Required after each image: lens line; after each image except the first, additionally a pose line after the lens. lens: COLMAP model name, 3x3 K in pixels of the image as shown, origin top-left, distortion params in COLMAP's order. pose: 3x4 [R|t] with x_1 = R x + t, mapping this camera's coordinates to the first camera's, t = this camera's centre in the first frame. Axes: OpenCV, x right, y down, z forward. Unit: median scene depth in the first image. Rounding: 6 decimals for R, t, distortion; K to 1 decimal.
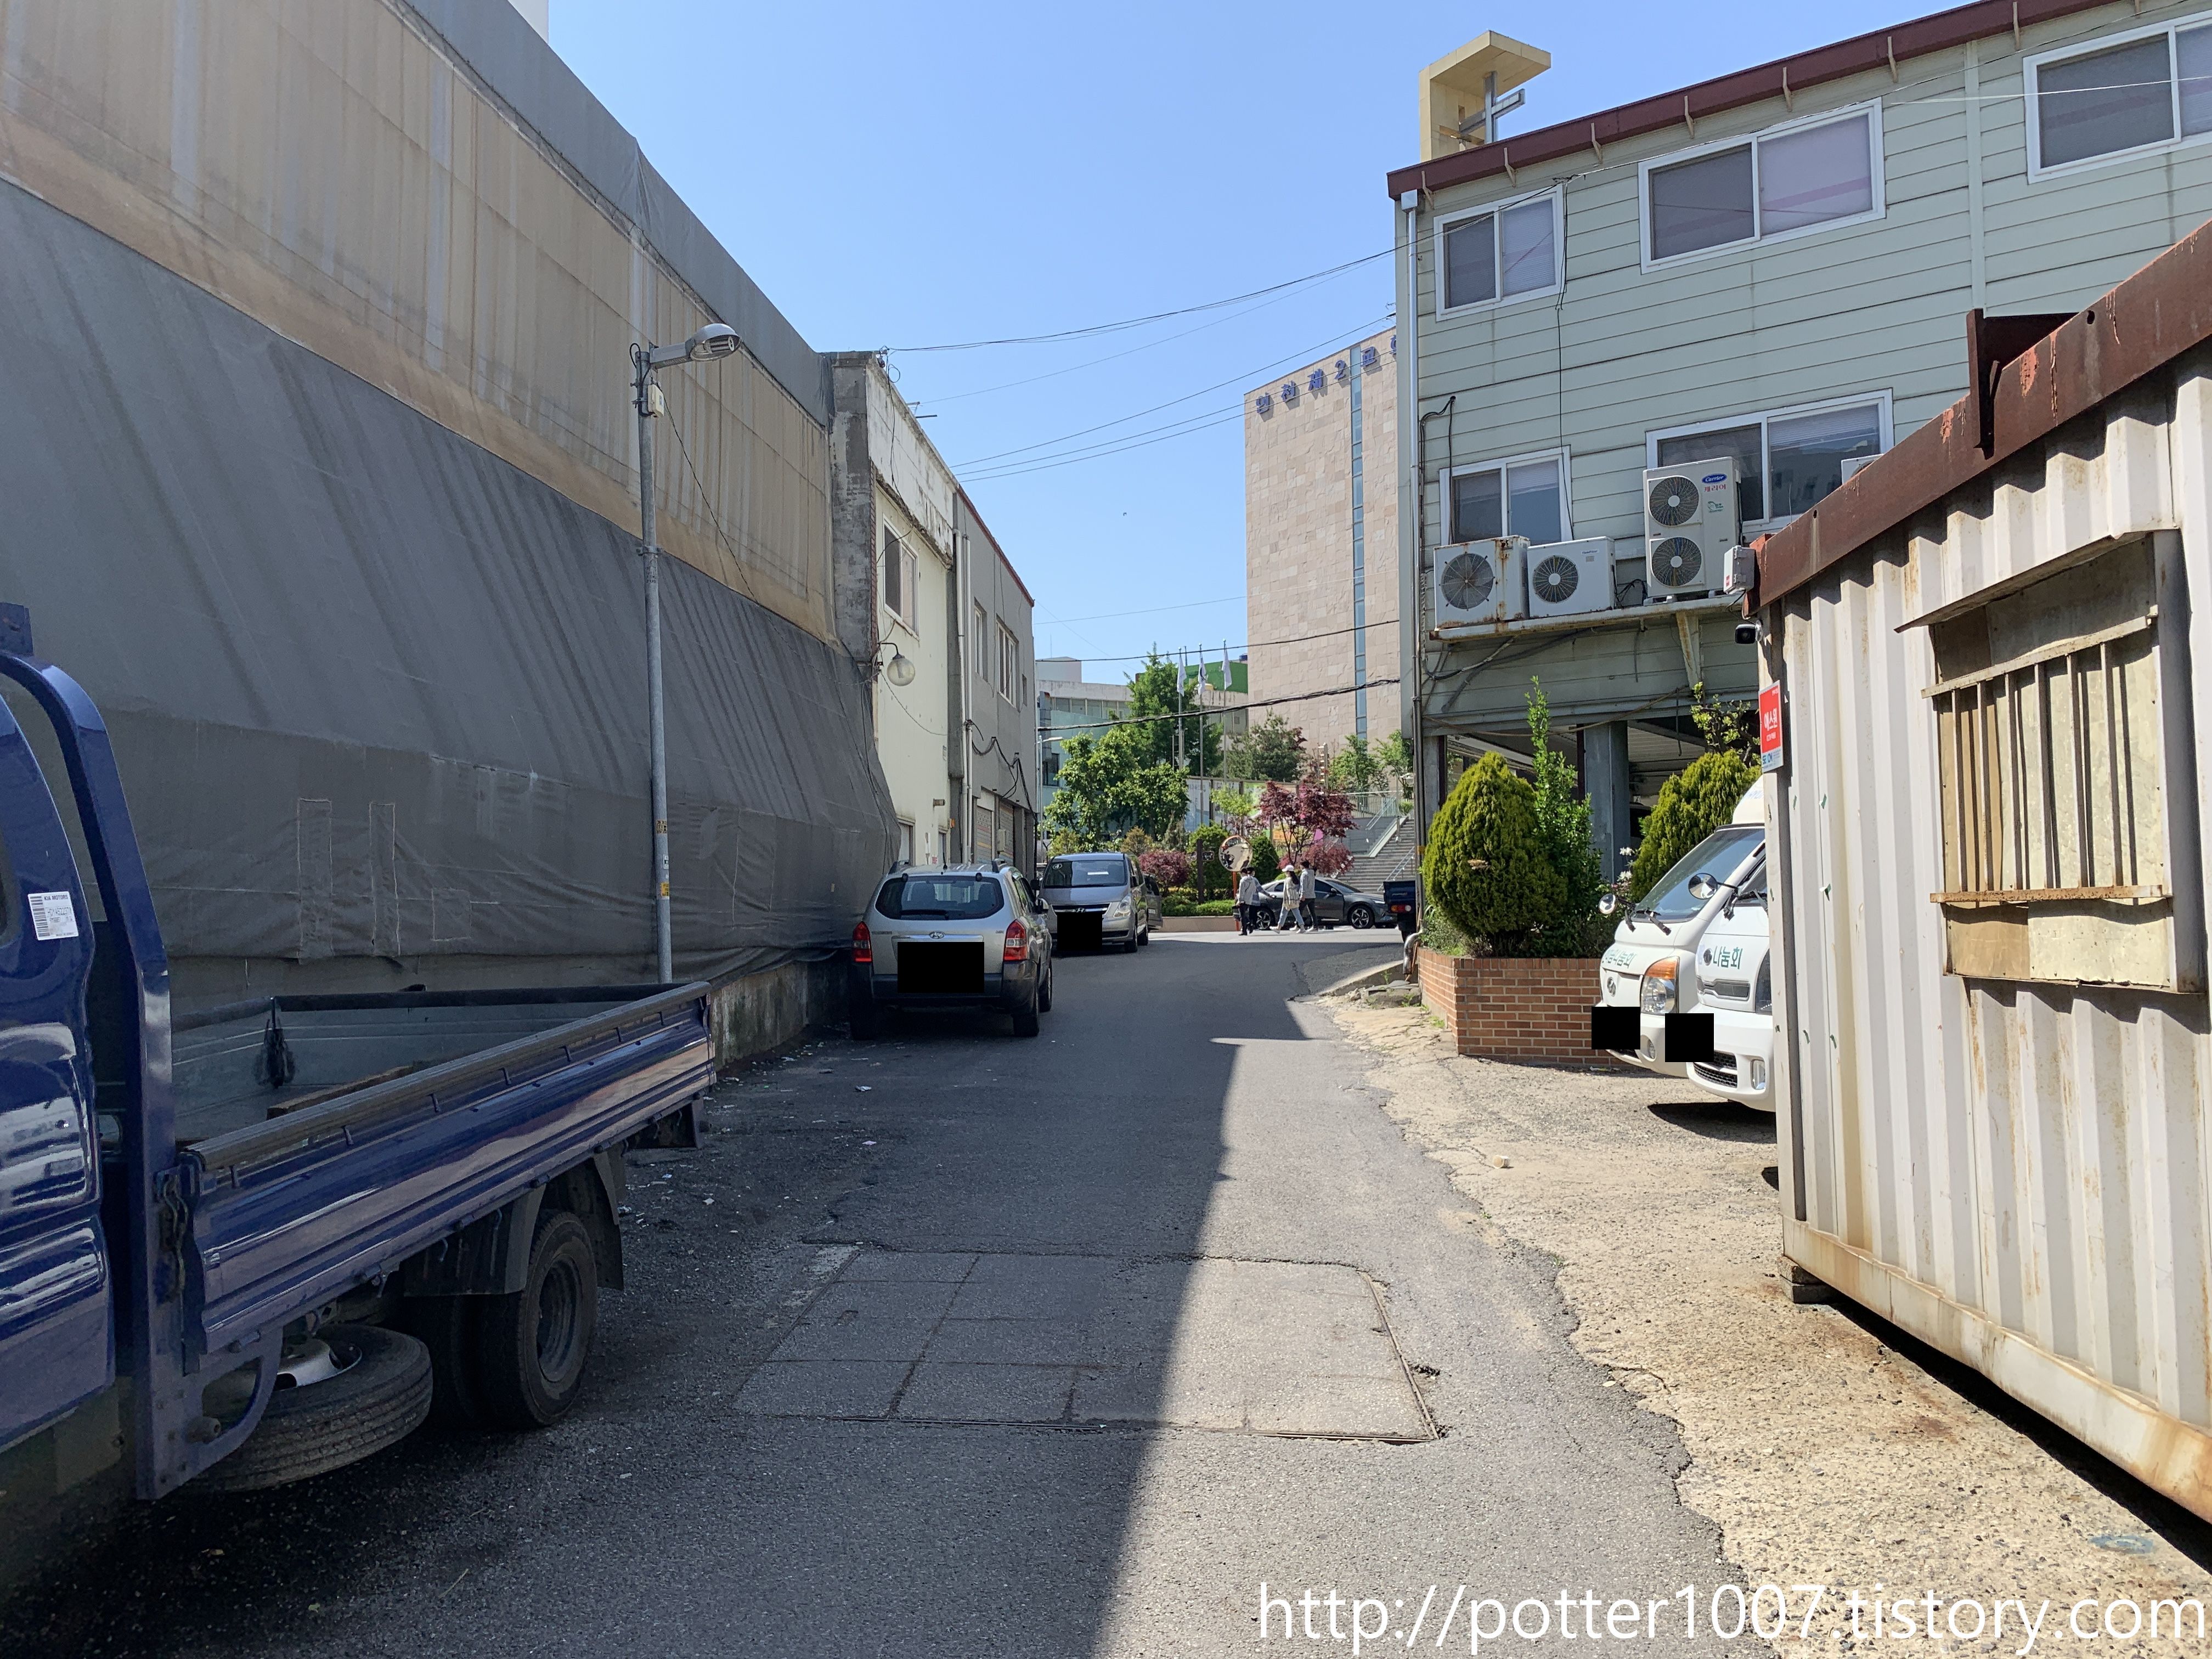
lens RADIAL K [[1656.8, 0, 1106.0], [0, 1656.8, 829.5], [0, 0, 1]] dist [-0.000572, -0.003069]
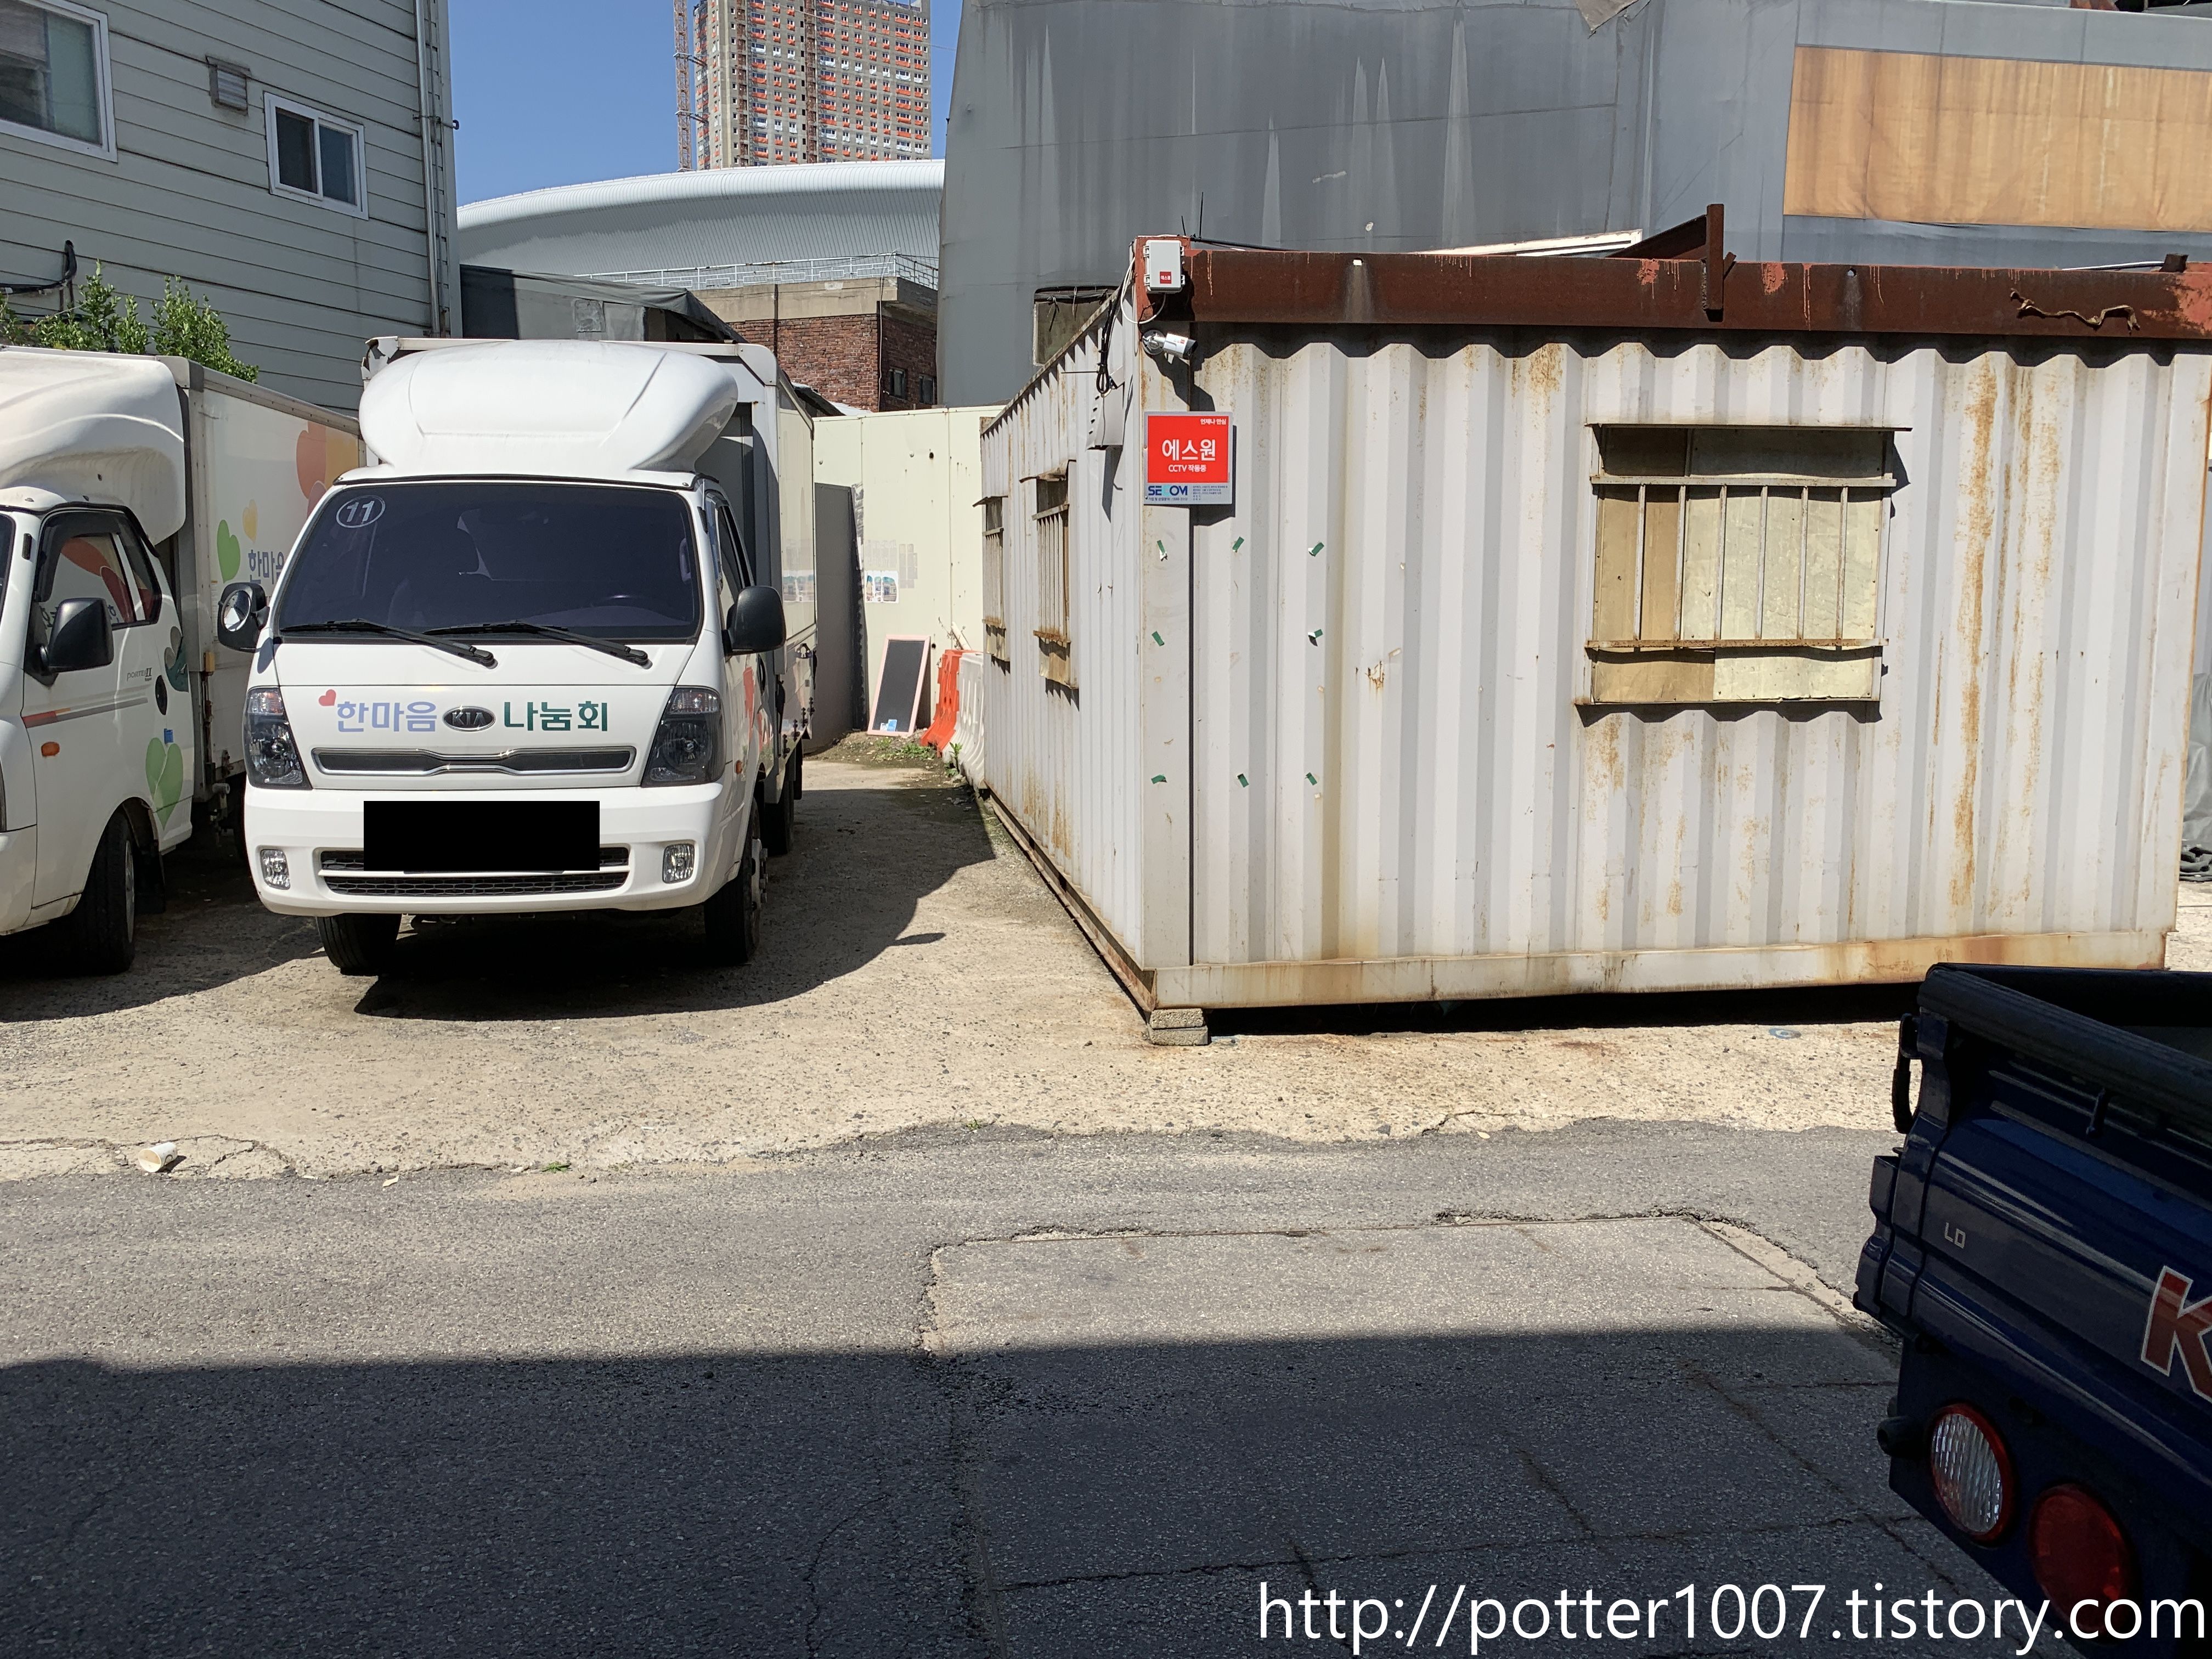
lens RADIAL K [[1689.4, 0, 1105.7], [0, 1689.4, 784.2], [0, 0, 1]] dist [-0.000587, 0.000091]
pose [[-0.254945, -0.075275, 0.964021, -0.737756], [-0.052616, 0.996568, 0.063901, 0.093879], [-0.965523, -0.034432, -0.258030, 1.859886]]
